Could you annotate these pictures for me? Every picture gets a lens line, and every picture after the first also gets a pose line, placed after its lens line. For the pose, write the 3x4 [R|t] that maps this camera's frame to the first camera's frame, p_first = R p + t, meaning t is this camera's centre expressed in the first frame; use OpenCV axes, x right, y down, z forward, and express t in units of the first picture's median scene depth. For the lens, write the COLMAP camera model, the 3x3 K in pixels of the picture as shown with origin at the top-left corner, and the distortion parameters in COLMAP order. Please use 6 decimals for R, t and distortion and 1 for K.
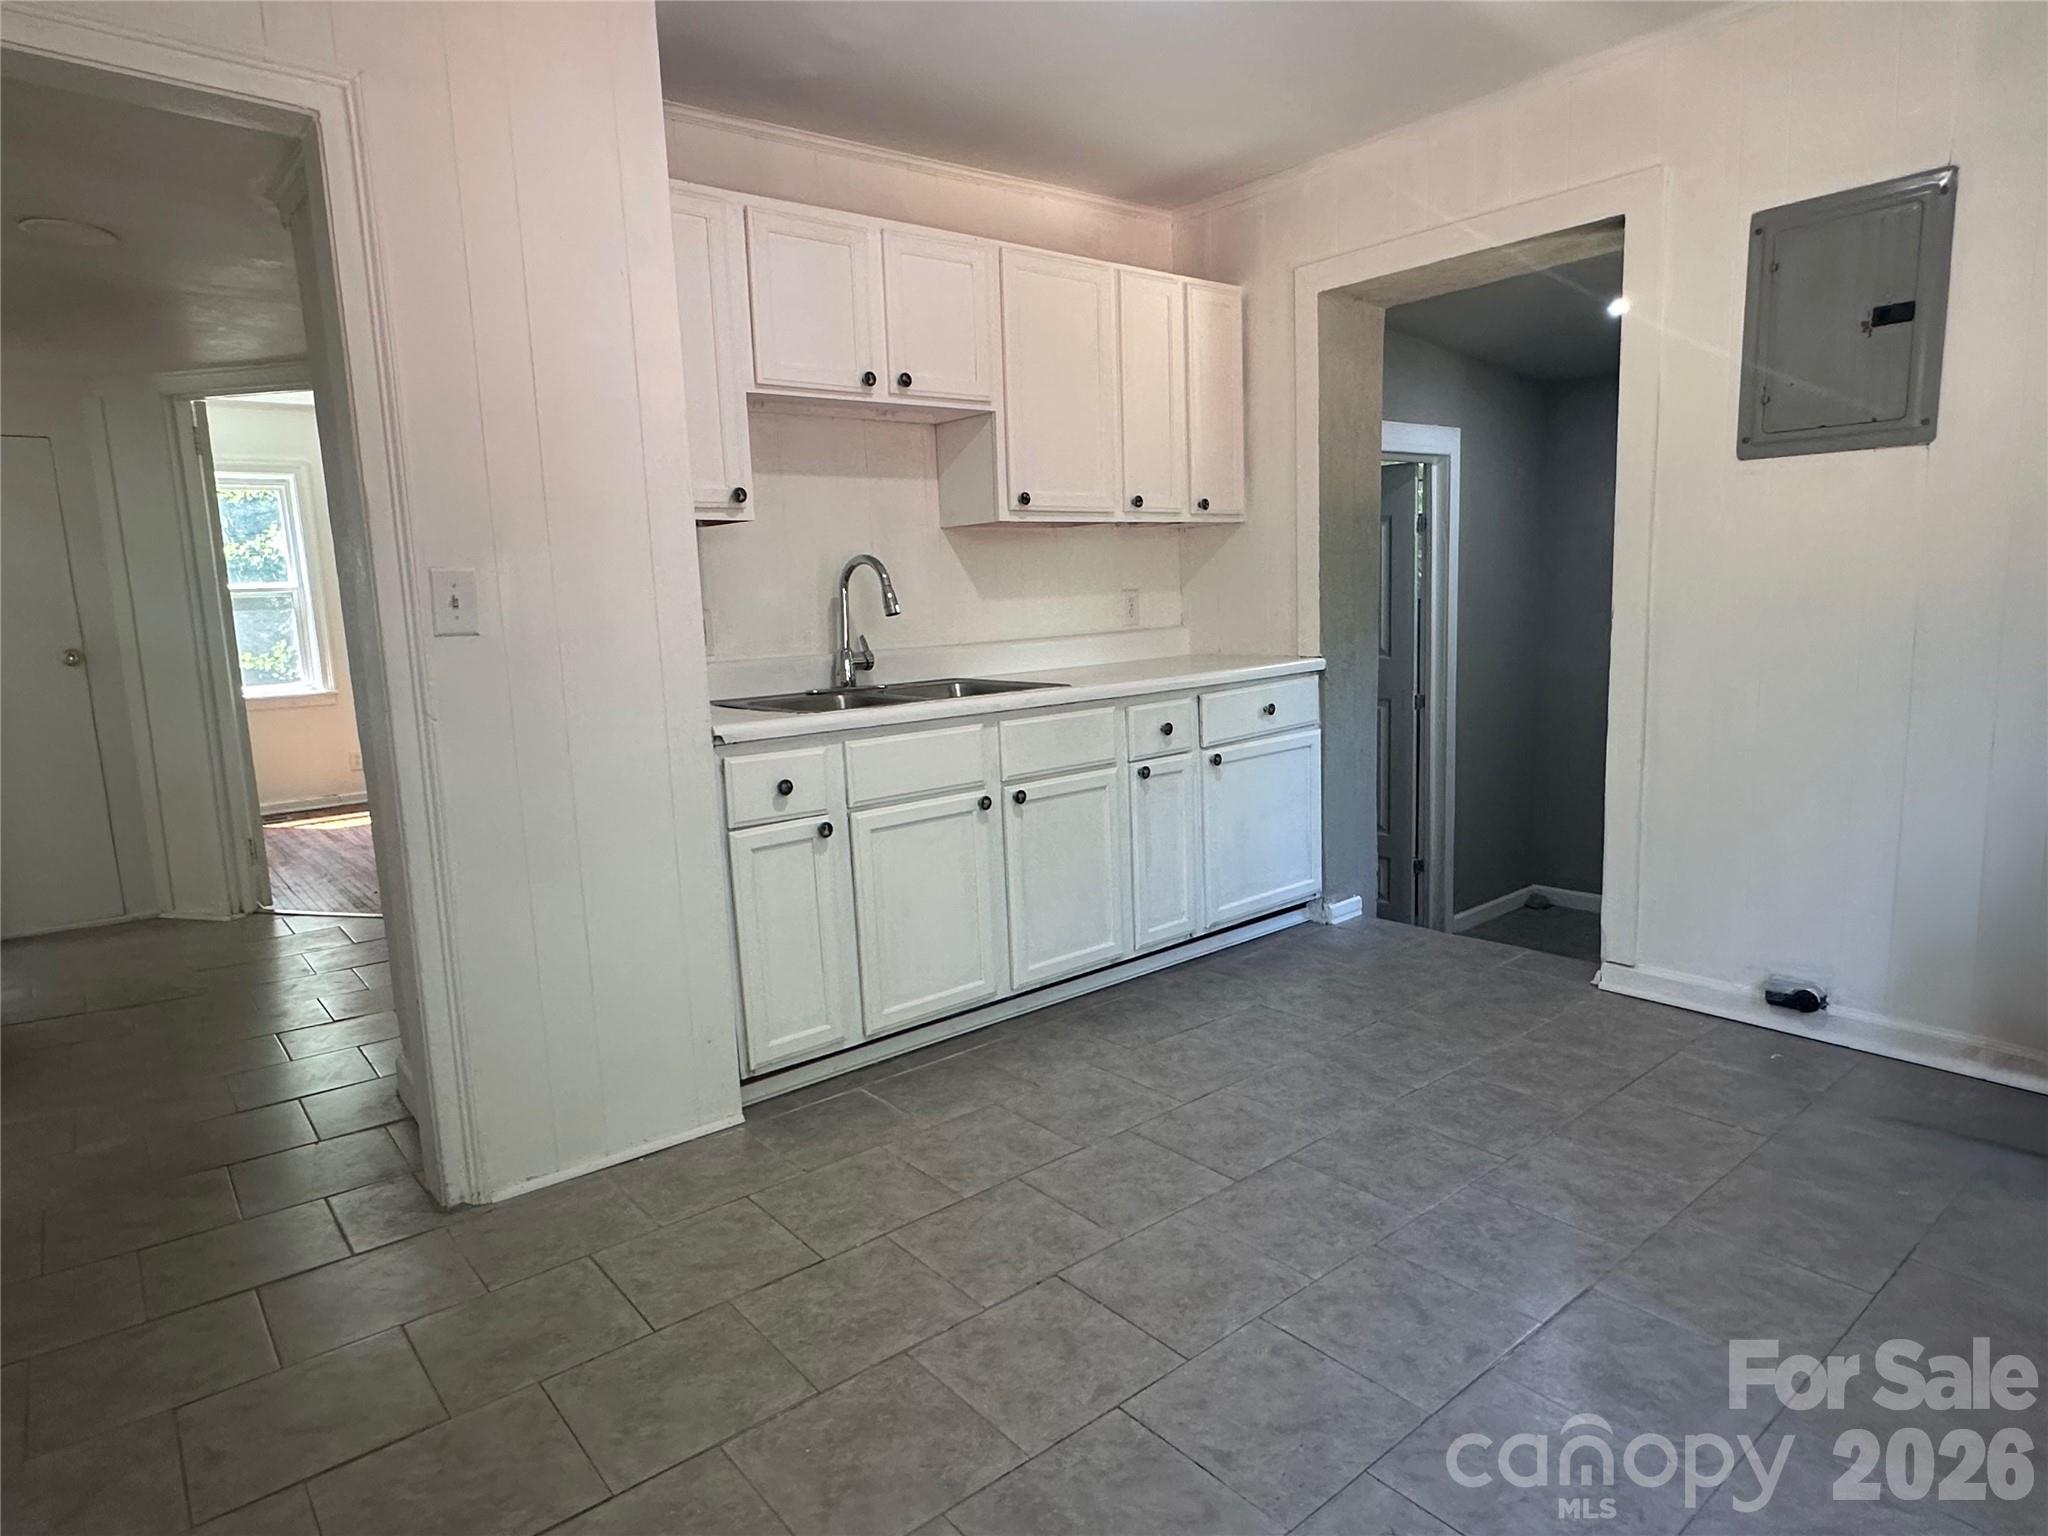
lens RADIAL K [[1192.7, 0, 1040.1], [0, 1192.7, 774.2], [0, 0, 1]] dist [-0.006484, 0.004914]
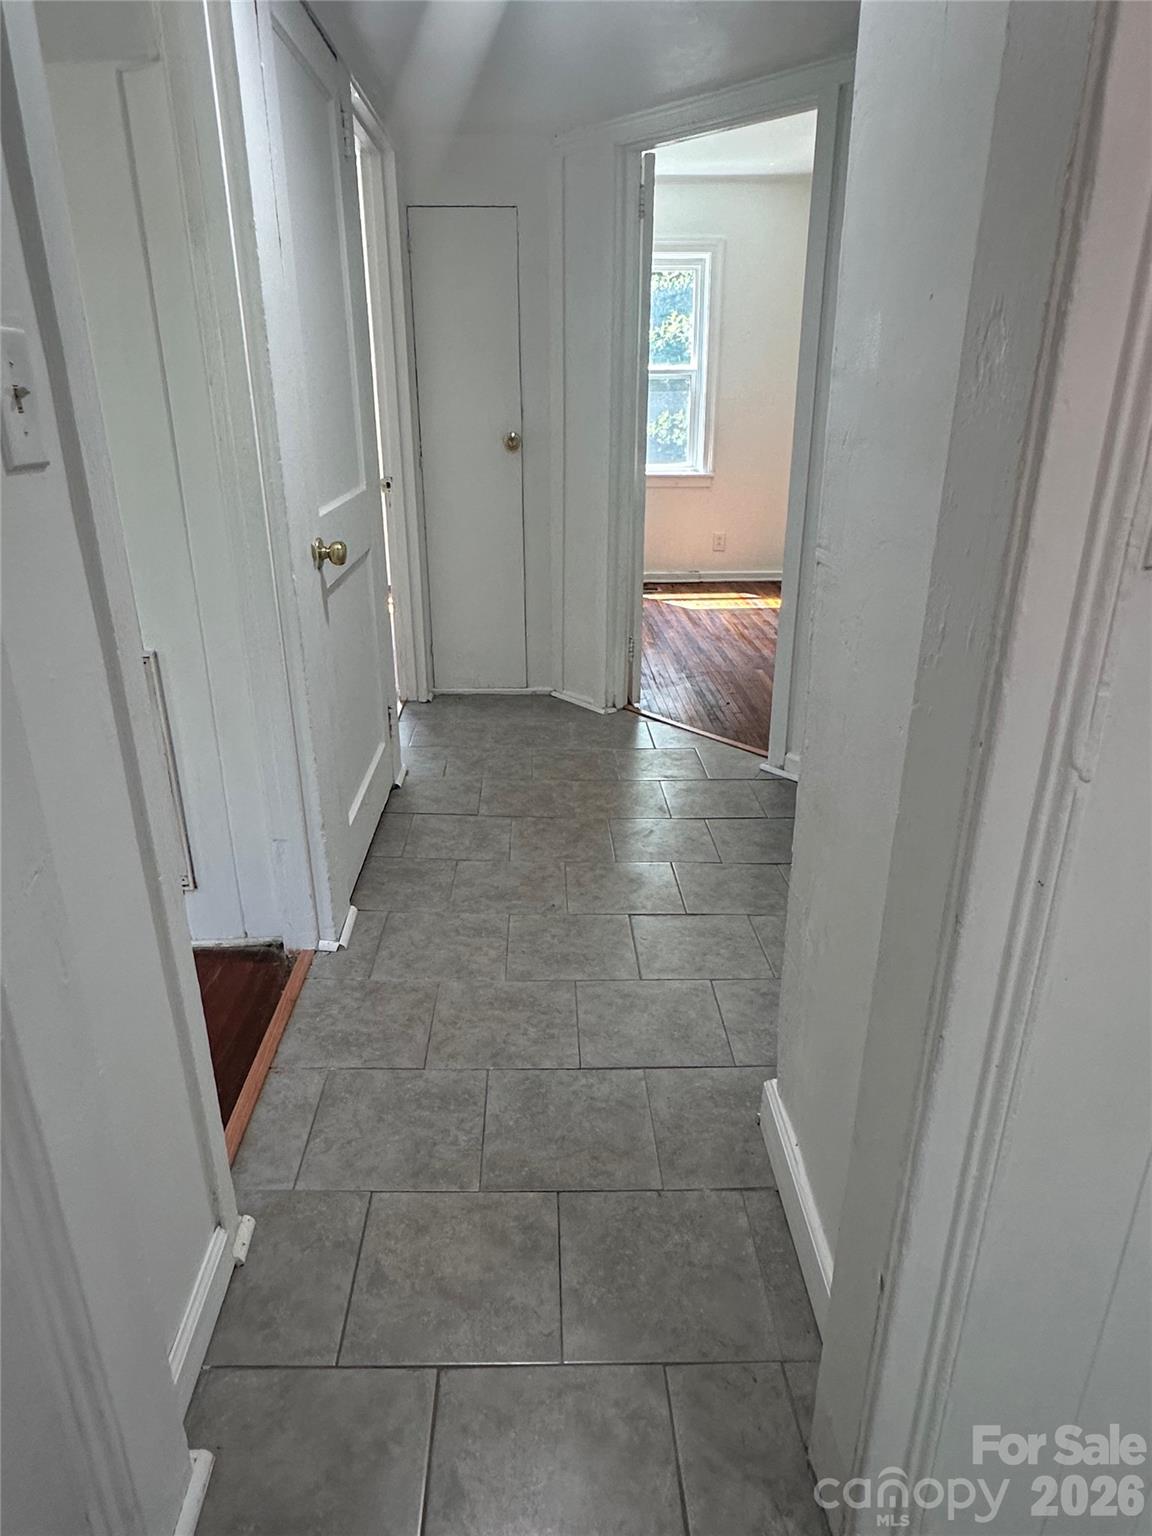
lens RADIAL K [[969.7, 0, 571.4], [0, 969.7, 764.6], [0, 0, 1]] dist [-0.000386, -0.000221]
pose [[0.793059, 0.251888, -0.554626, -0.198635], [-0.119424, 0.957123, 0.263921, -0.048722], [0.597324, -0.143070, 0.789136, 0.275919]]
